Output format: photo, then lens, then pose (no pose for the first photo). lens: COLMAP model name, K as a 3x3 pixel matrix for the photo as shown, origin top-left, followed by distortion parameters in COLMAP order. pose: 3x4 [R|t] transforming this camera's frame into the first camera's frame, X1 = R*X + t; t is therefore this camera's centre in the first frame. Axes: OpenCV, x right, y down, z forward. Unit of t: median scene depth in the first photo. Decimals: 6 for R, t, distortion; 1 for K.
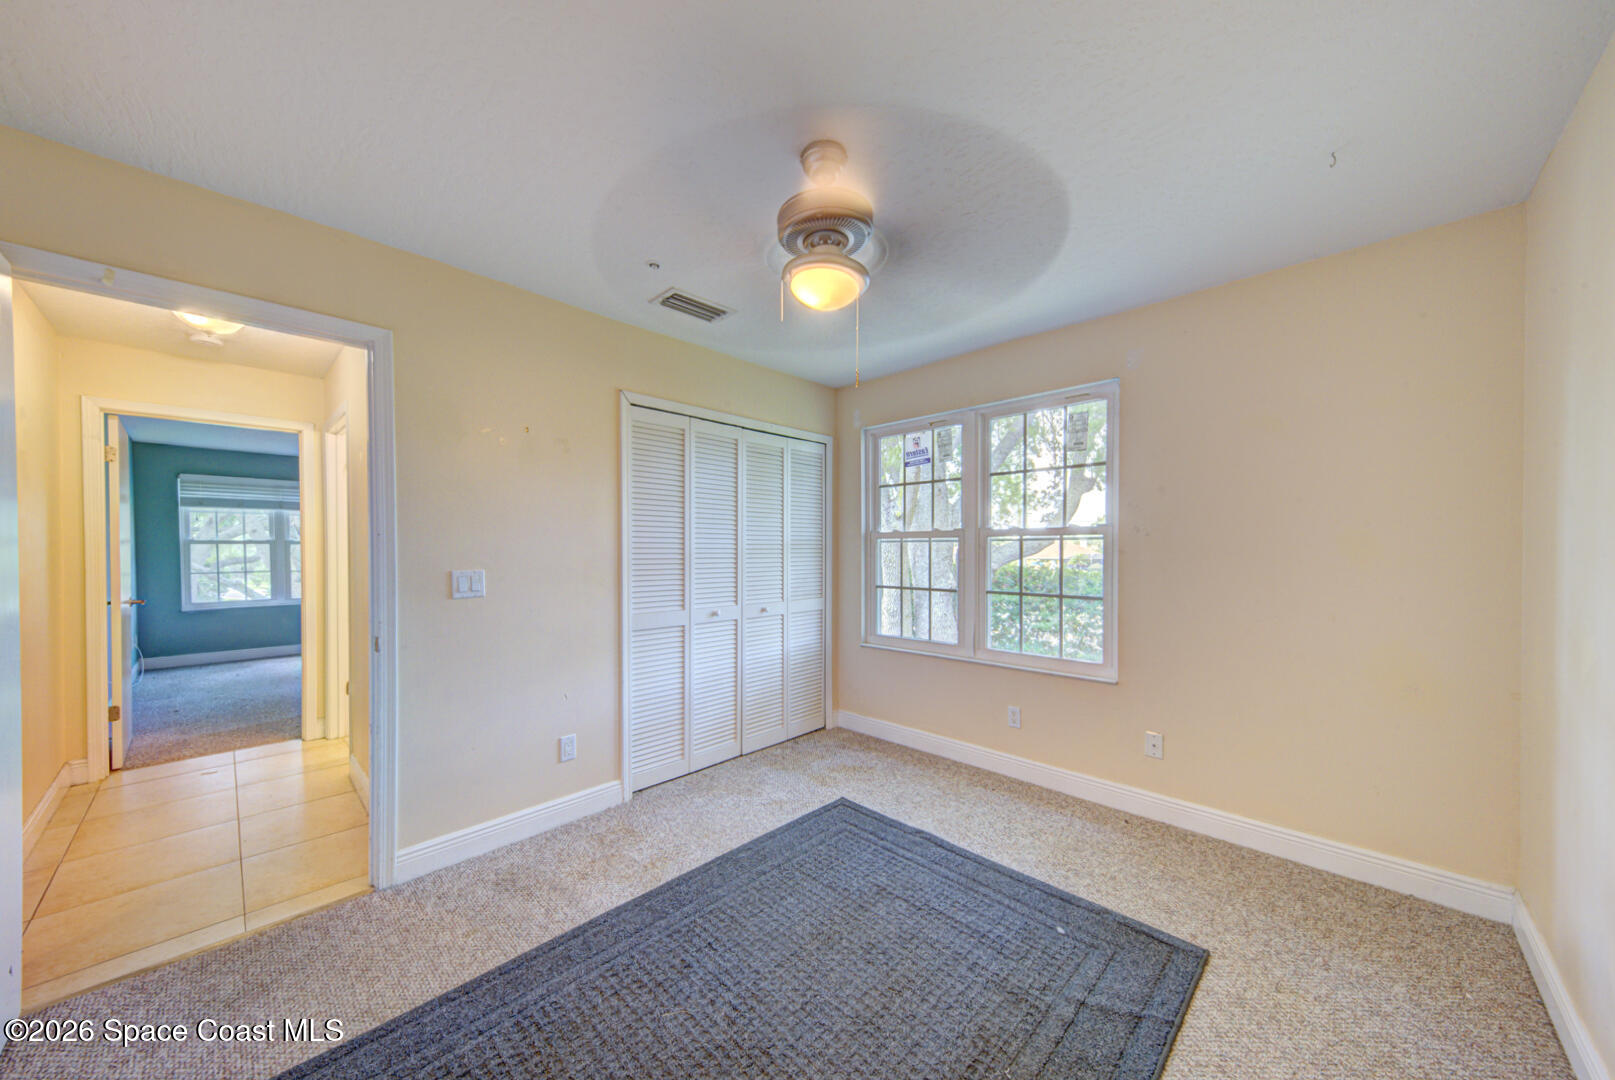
lens RADIAL K [[559.1, 0, 800.8], [0, 559.1, 541.5], [0, 0, 1]] dist [-0.001256, -0.000170]
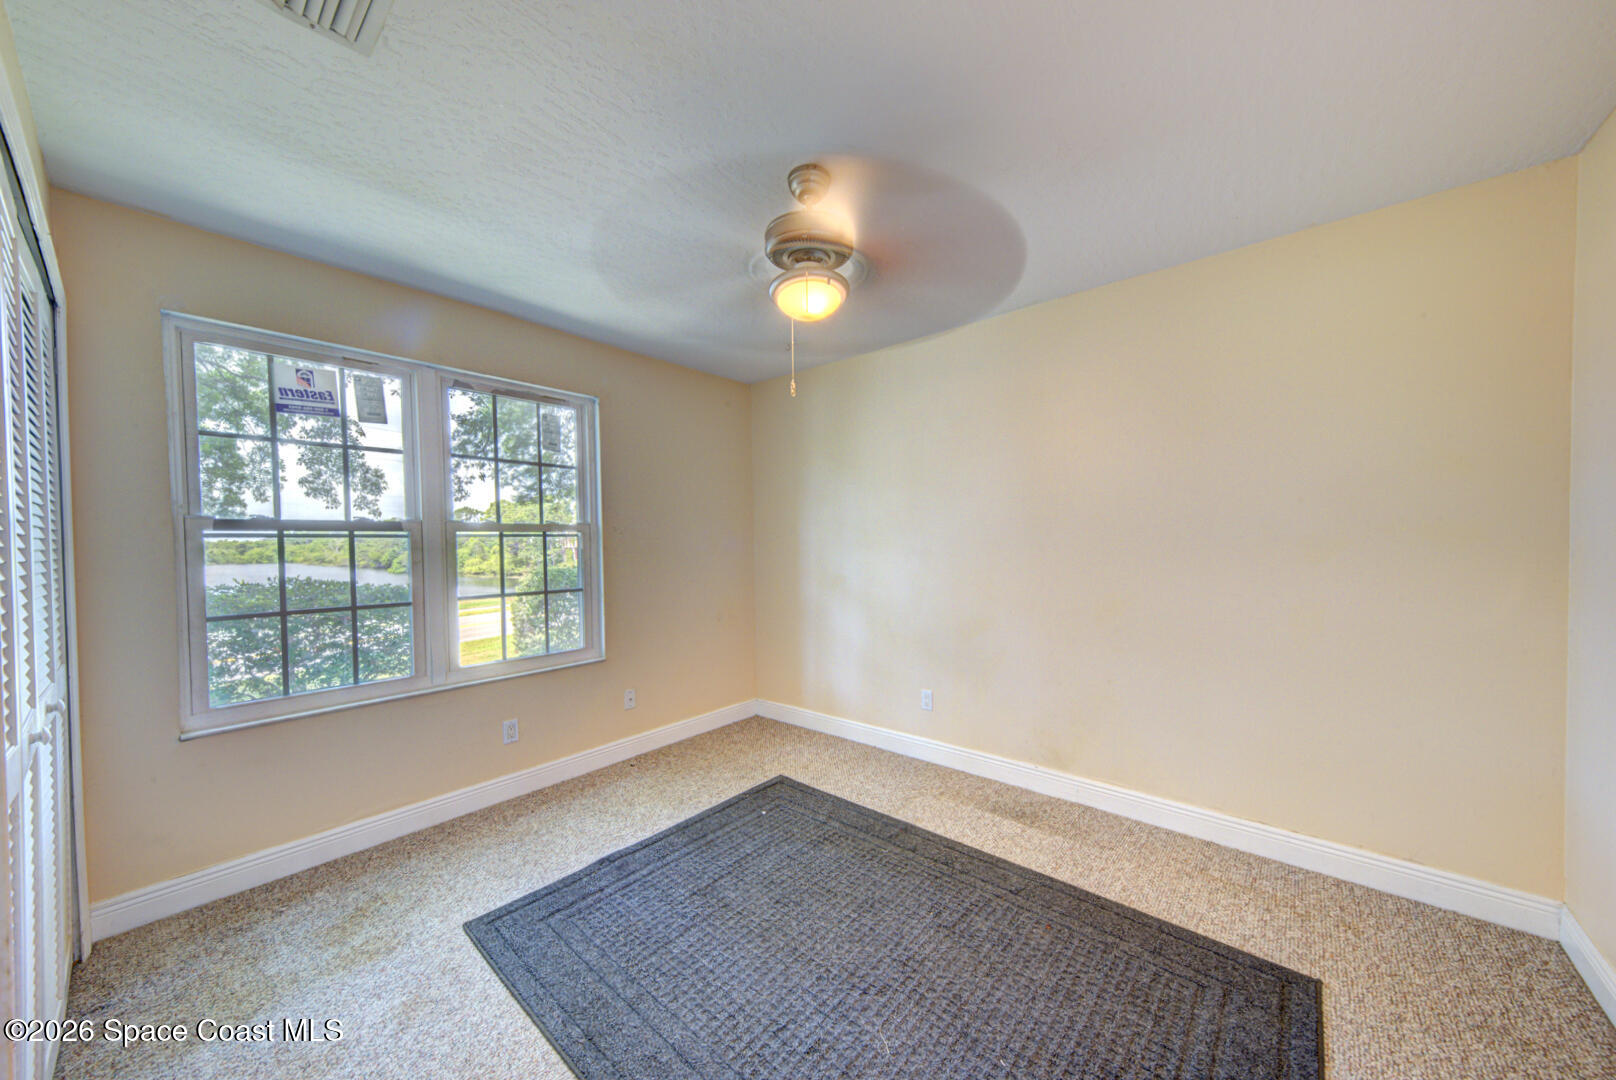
lens RADIAL K [[559.4, 0, 800.1], [0, 559.4, 550.8], [0, 0, 1]] dist [-0.001256, -0.000170]
pose [[-0.087399, -0.008003, 0.996141, -0.616210], [0.002931, 0.999961, 0.008291, 0.016589], [-0.996169, 0.003645, -0.087372, 0.673143]]
